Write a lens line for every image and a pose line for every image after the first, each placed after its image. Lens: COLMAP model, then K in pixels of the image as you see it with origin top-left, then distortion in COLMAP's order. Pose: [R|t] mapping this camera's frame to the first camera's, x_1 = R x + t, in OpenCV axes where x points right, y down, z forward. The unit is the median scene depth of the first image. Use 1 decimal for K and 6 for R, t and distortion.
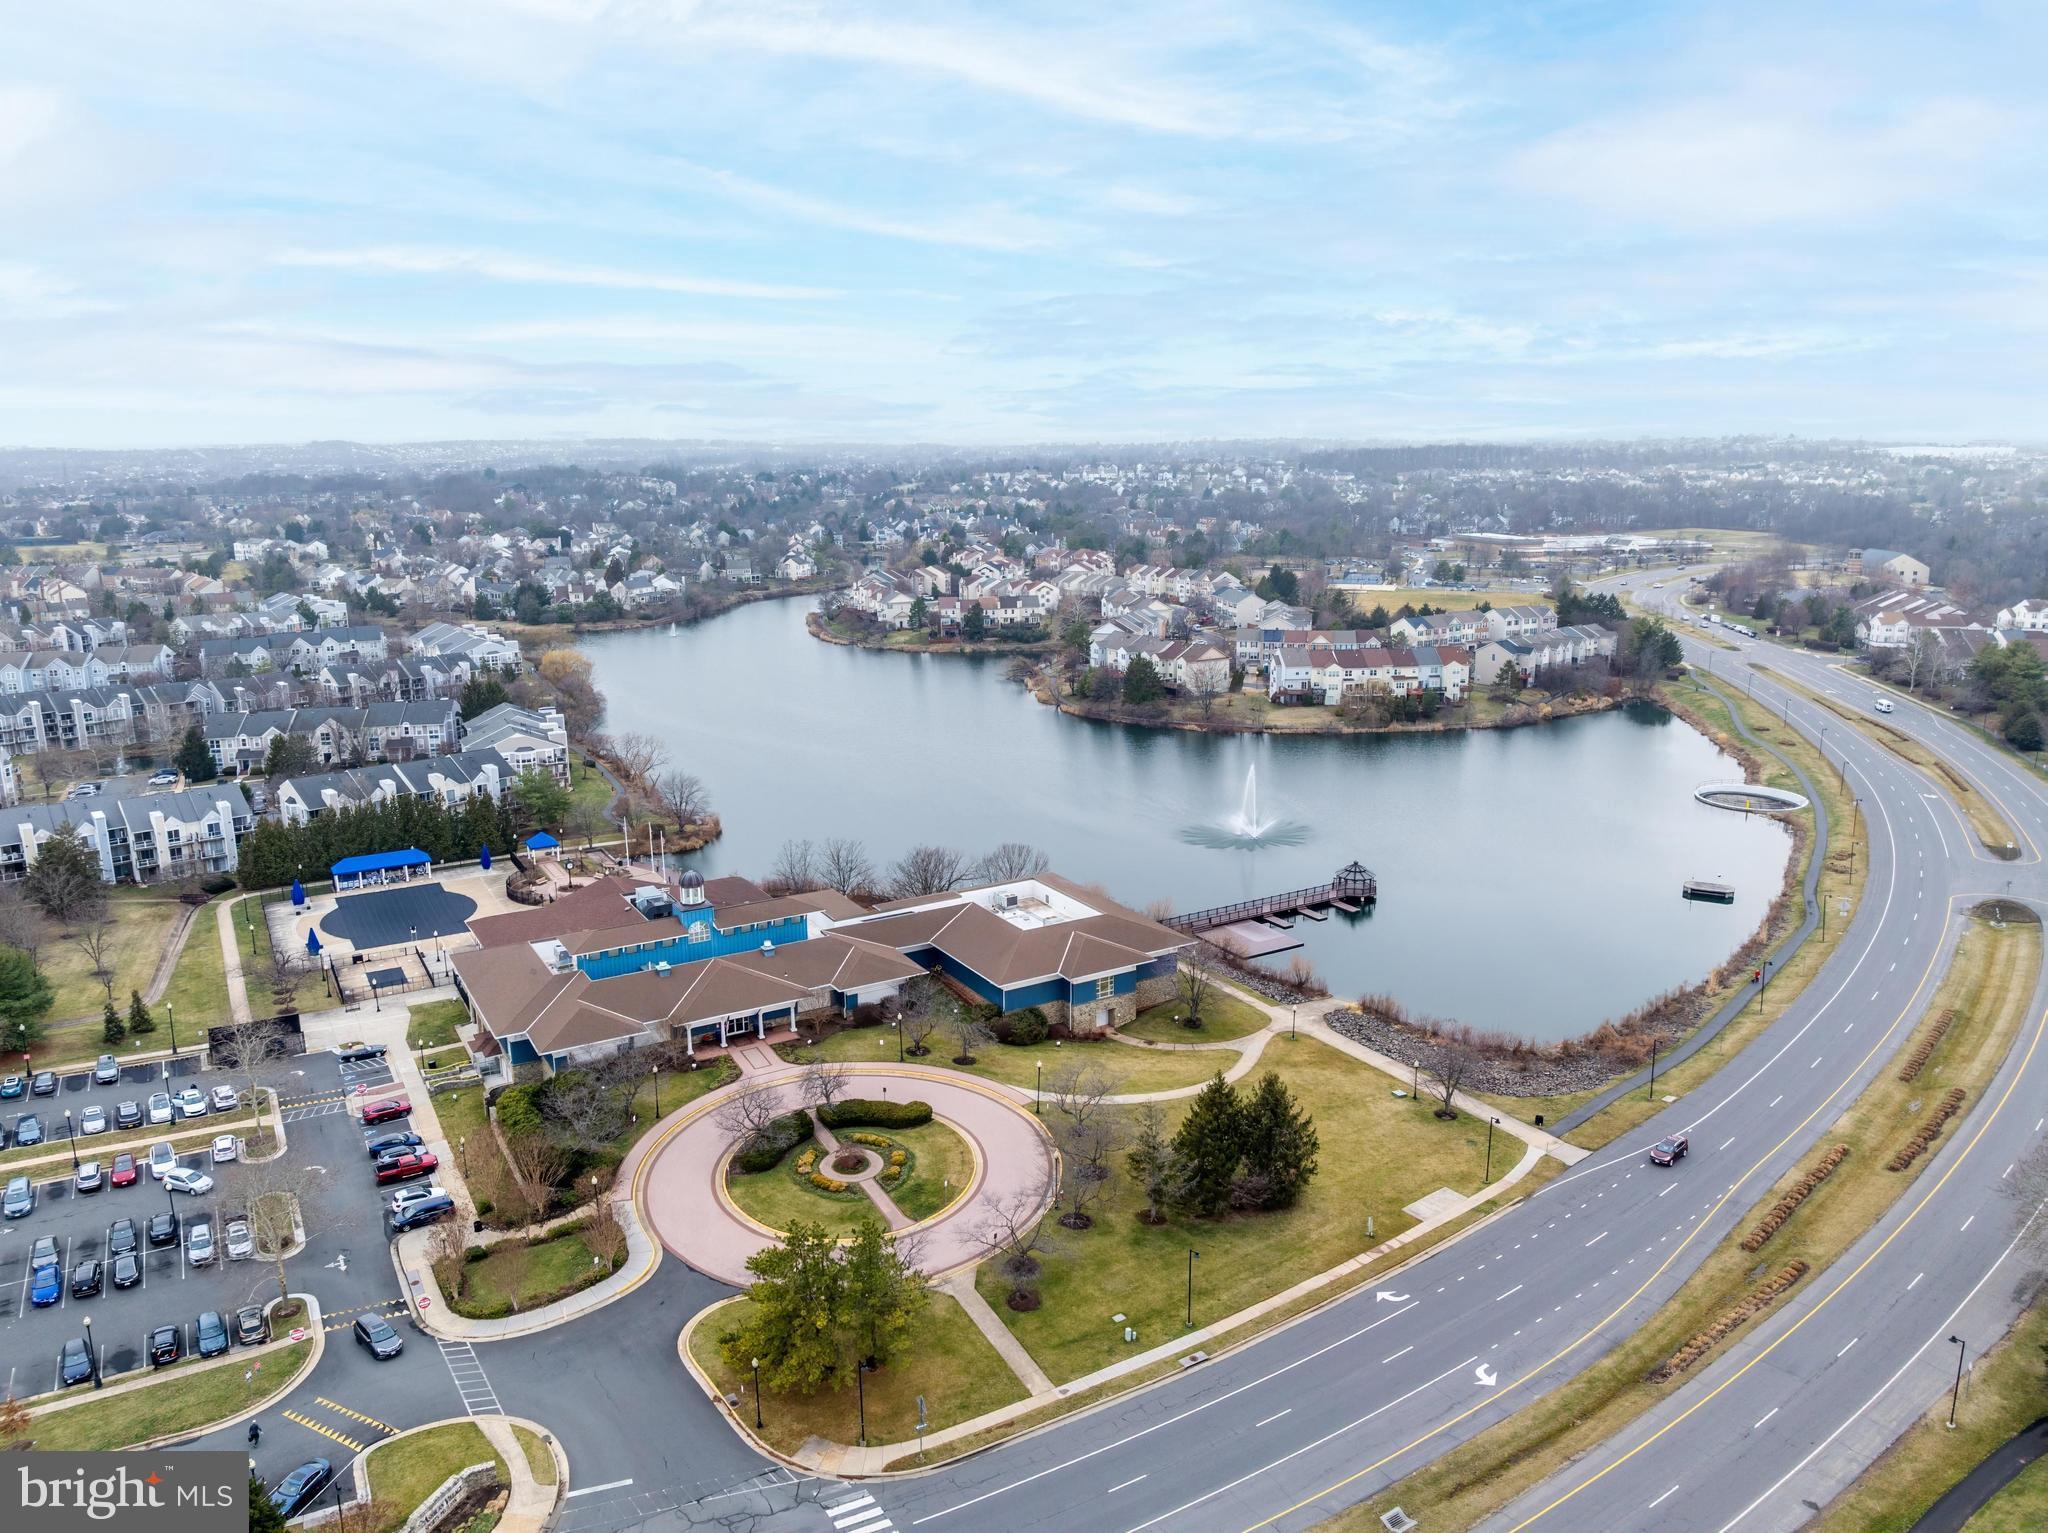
lens RADIAL K [[1446.6, 0, 1024.0], [0, 1446.6, 766.5], [0, 0, 1]] dist [-0.029828, -0.009370]
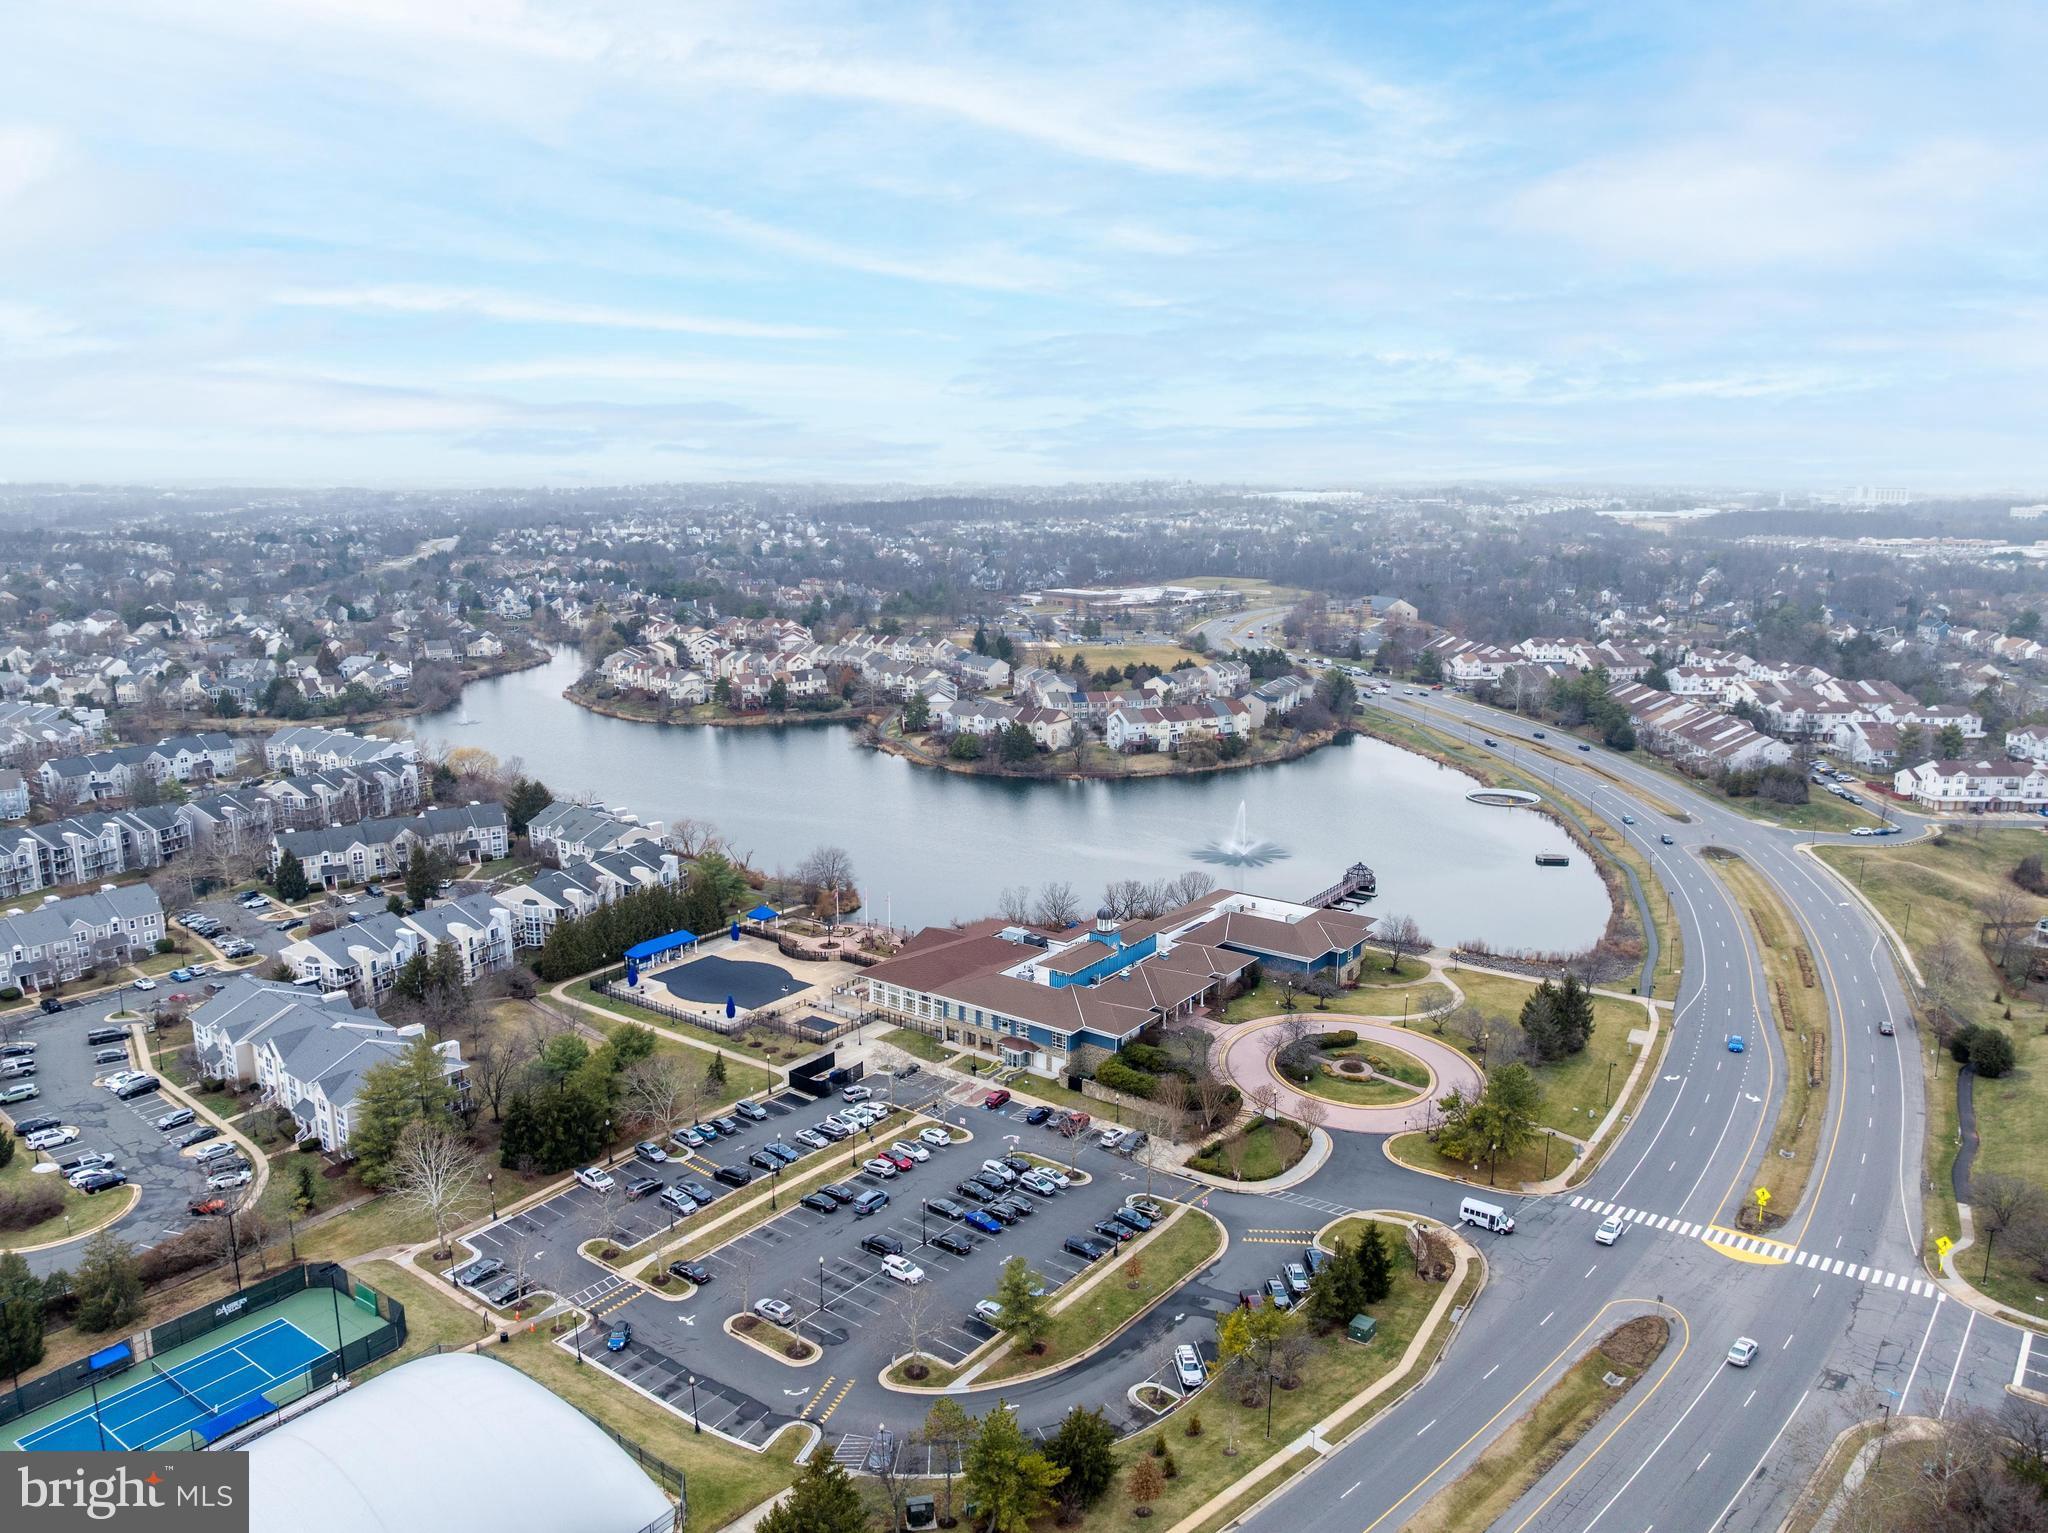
lens RADIAL K [[1446.6, 0, 1024.0], [0, 1446.6, 766.5], [0, 0, 1]] dist [-0.029828, -0.009370]
pose [[0.921322, -0.071325, 0.382202, -0.386002], [0.080463, 0.996726, -0.007956, -0.028411], [-0.380383, 0.038083, 0.924044, -0.134298]]
